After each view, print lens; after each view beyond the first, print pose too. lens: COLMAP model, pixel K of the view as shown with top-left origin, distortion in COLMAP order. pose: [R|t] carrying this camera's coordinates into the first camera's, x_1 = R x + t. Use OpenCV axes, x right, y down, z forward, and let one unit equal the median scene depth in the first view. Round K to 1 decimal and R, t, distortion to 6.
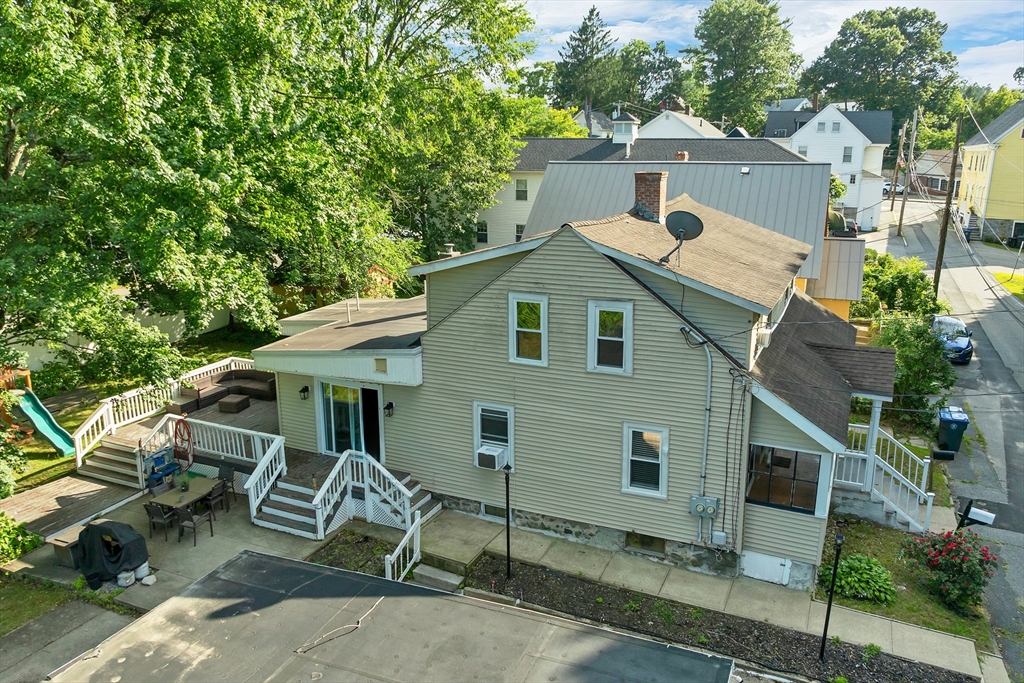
lens RADIAL K [[732.1, 0, 520.2], [0, 732.1, 339.5], [0, 0, 1]] dist [-0.035734, 0.000527]
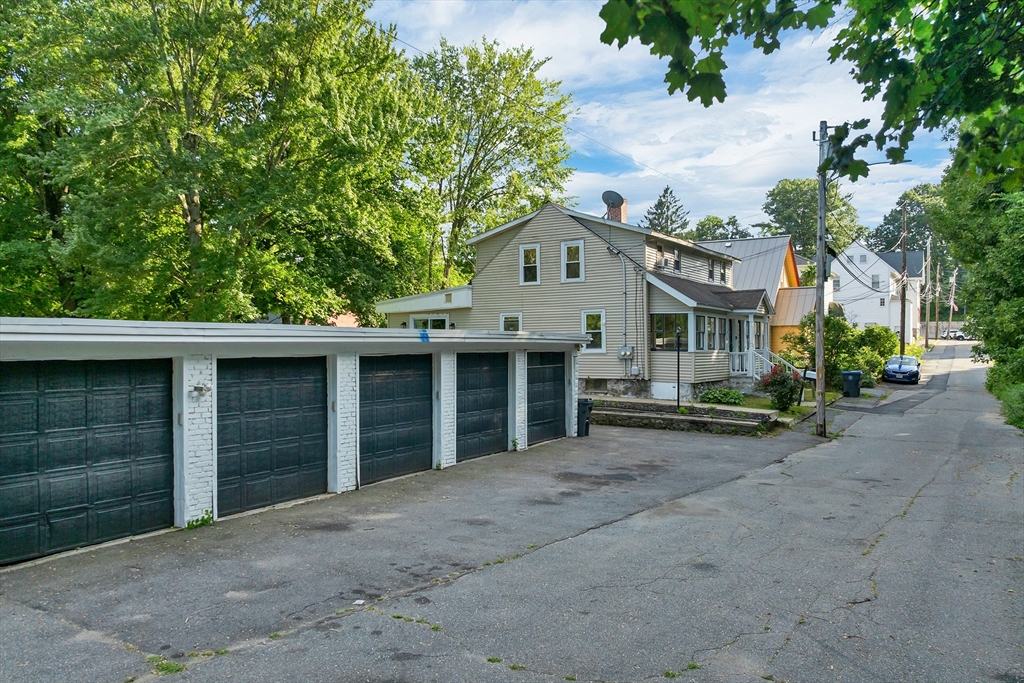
lens RADIAL K [[732.1, 0, 530.8], [0, 732.1, 349.5], [0, 0, 1]] dist [-0.035734, 0.000527]
pose [[0.991855, -0.002337, -0.127351, 0.055735], [-0.028621, 0.970174, -0.240714, 0.143059], [0.124115, 0.242398, 0.962205, -0.150656]]
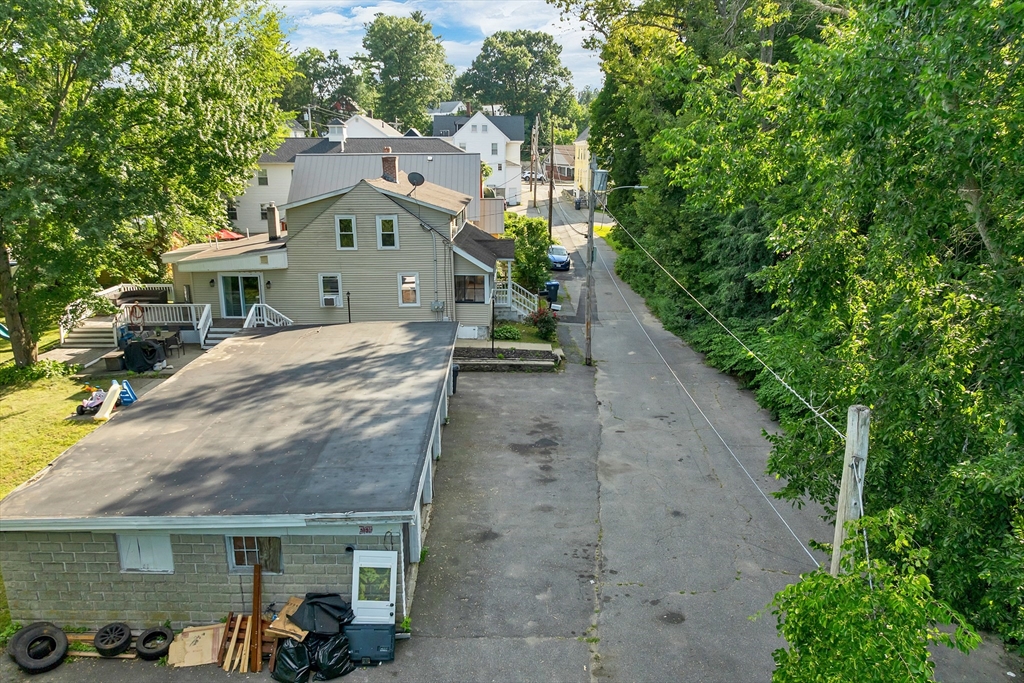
lens RADIAL K [[732.1, 0, 507.4], [0, 732.1, 335.2], [0, 0, 1]] dist [-0.035734, 0.000527]
pose [[0.913187, -0.101573, 0.394681, -0.097496], [0.102506, 0.994555, 0.018784, 0.066184], [-0.394440, 0.023304, 0.918626, -0.247996]]
